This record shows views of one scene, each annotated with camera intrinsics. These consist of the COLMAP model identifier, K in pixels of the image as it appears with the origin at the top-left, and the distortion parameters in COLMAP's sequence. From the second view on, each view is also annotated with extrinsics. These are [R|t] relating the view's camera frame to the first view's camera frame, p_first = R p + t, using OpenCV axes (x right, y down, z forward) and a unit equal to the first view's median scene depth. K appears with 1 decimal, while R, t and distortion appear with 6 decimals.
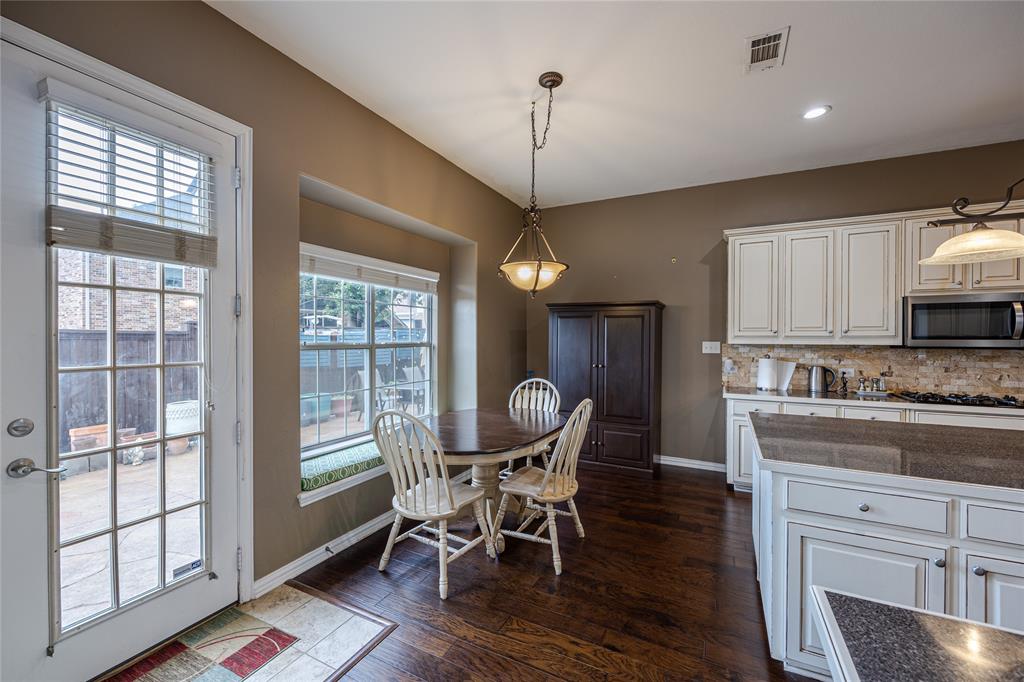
lens RADIAL K [[410.8, 0, 512.0], [0, 410.8, 341.0], [0, 0, 1]] dist [-0.000813, 0.000071]
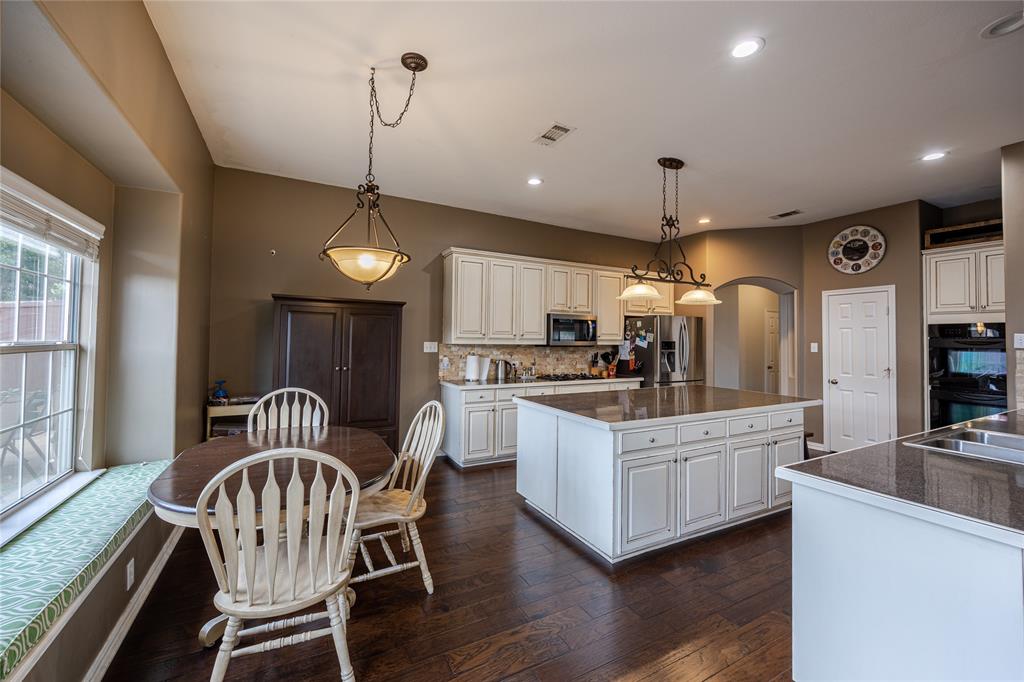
lens RADIAL K [[412.0, 0, 511.3], [0, 412.0, 329.2], [0, 0, 1]] dist [-0.000281, -0.000020]
pose [[0.569660, 0.026805, 0.821443, -0.362422], [-0.004903, 0.999561, -0.029218, -0.001711], [-0.821866, 0.012617, 0.569542, 0.199824]]
